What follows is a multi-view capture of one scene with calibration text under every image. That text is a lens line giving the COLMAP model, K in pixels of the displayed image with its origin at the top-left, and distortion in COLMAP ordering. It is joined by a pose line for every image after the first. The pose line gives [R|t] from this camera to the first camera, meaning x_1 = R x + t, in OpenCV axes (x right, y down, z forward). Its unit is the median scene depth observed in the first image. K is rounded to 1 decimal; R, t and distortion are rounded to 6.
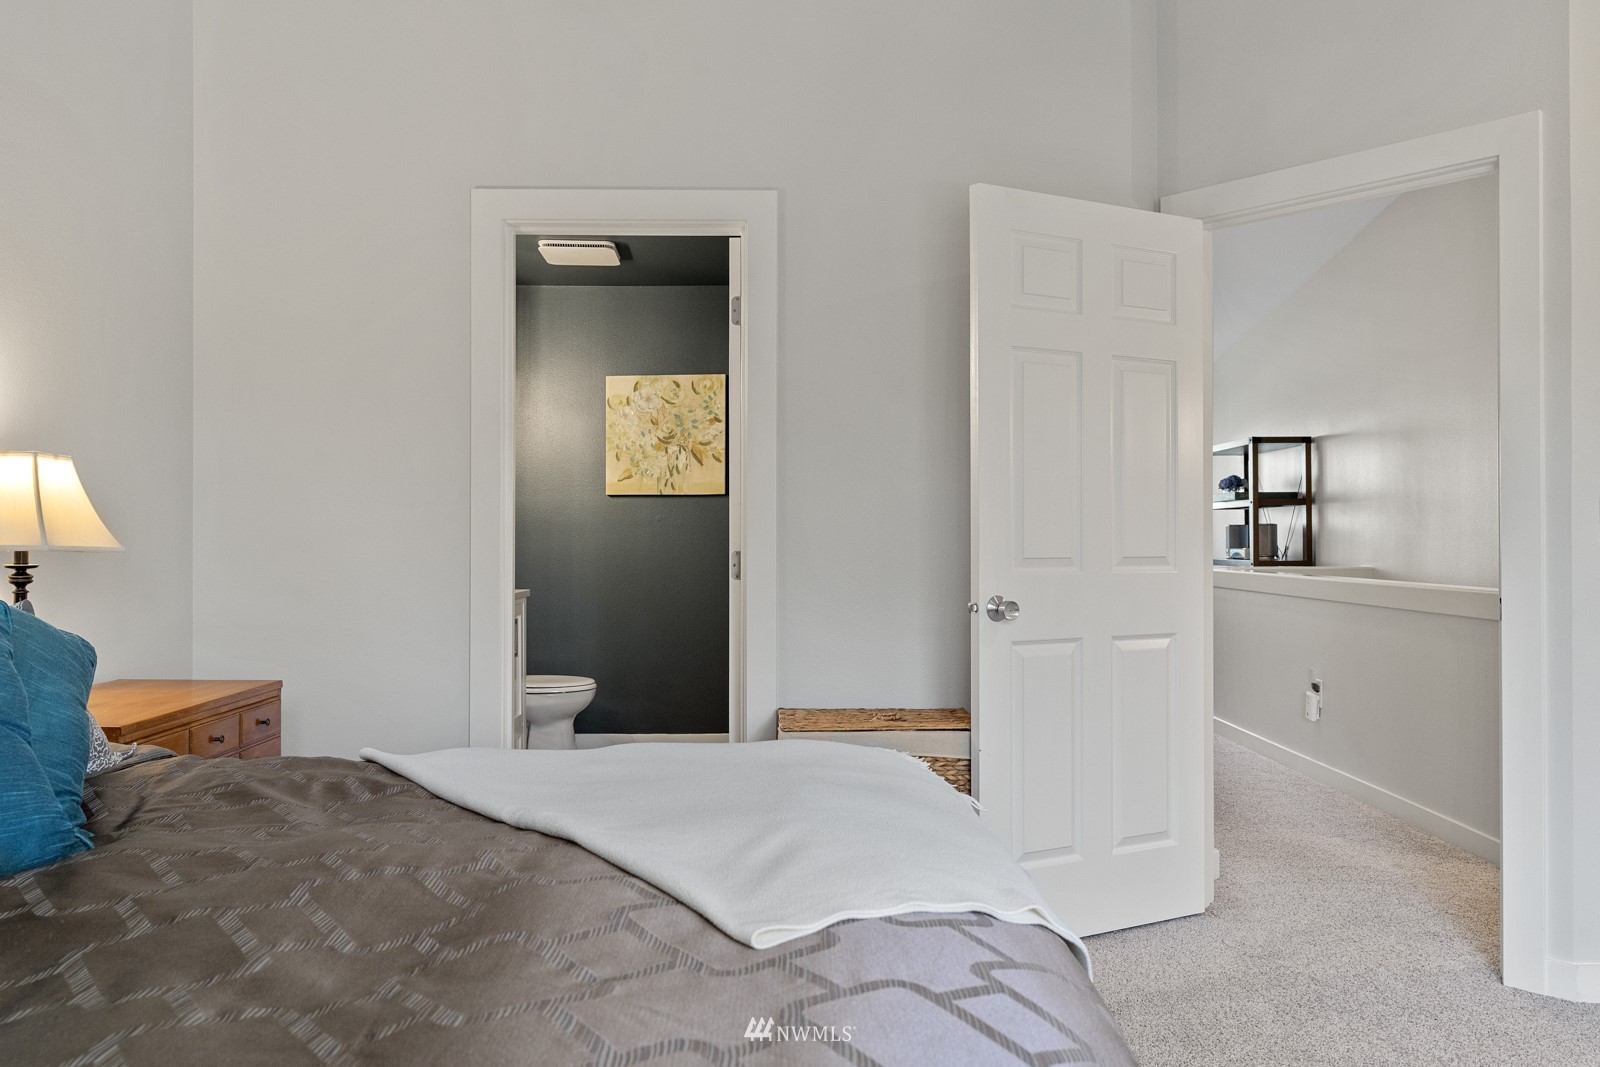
lens RADIAL K [[1199.9, 0, 802.1], [0, 1199.9, 537.1], [0, 0, 1]] dist [0.003508, 0.000137]
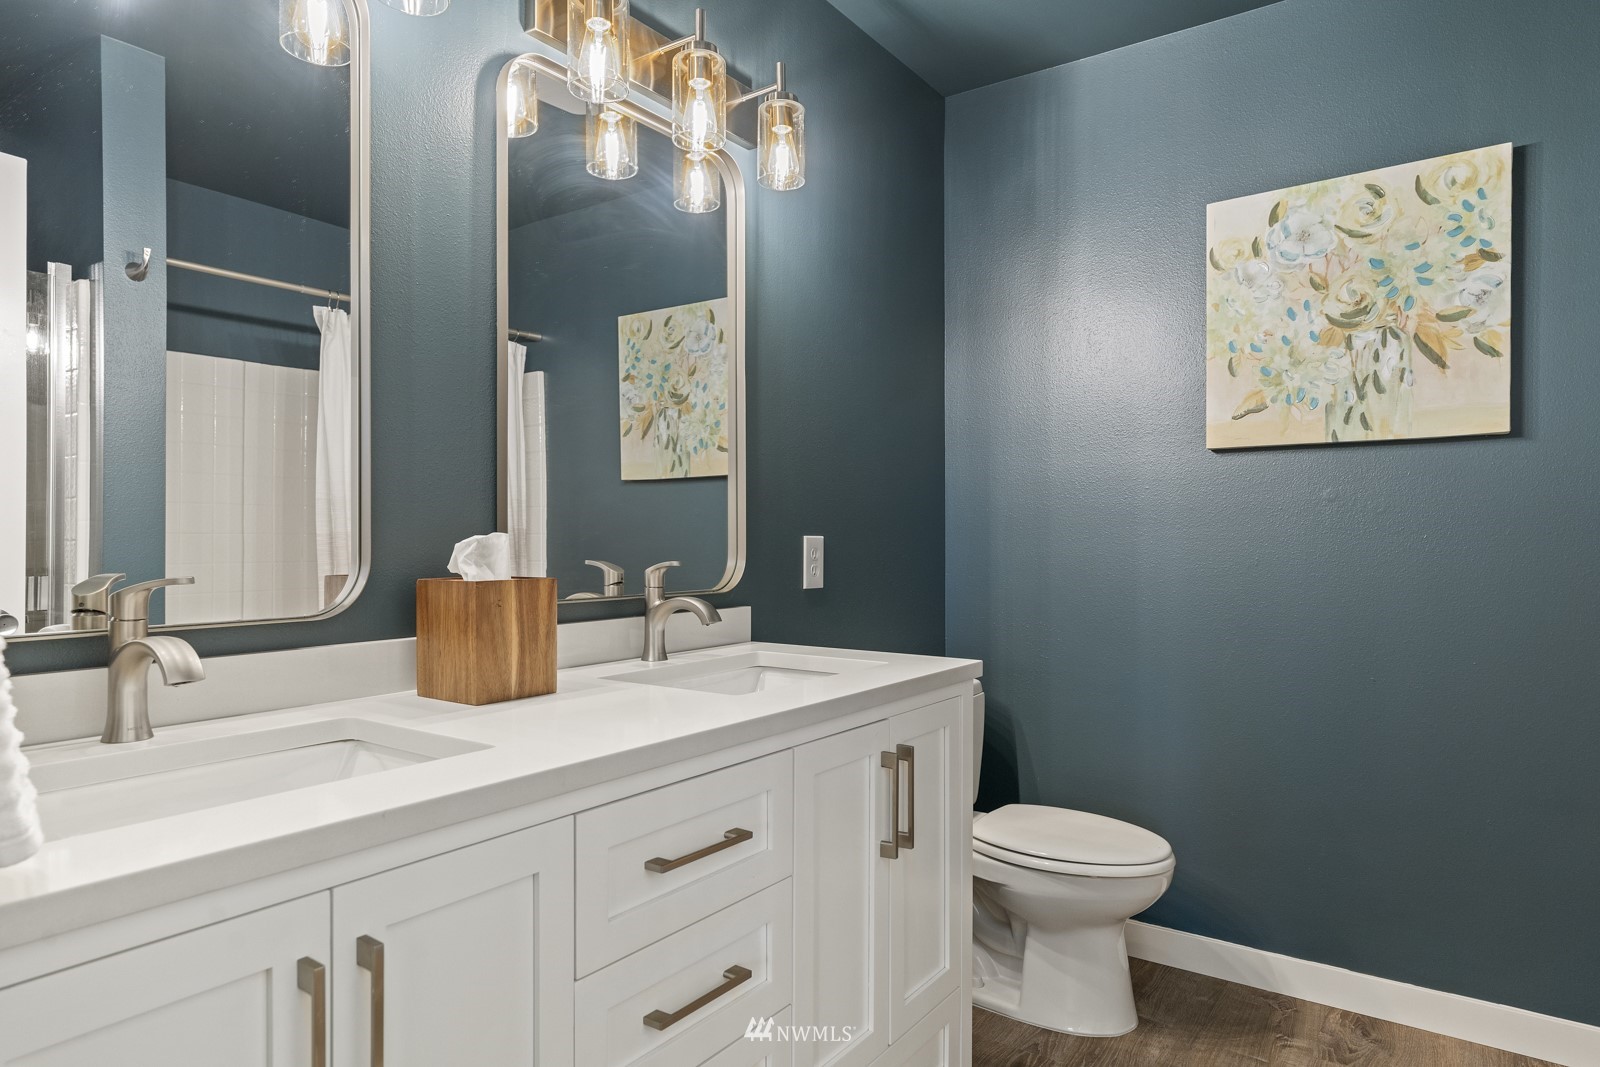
lens RADIAL K [[968.1, 0, 806.4], [0, 968.1, 539.7], [0, 0, 1]] dist [0.007812, -0.000184]
pose [[0.804704, 0.000397, -0.593676, -0.060705], [0.007156, 0.999921, 0.010369, -0.003795], [0.593633, -0.012593, 0.804637, 0.586060]]
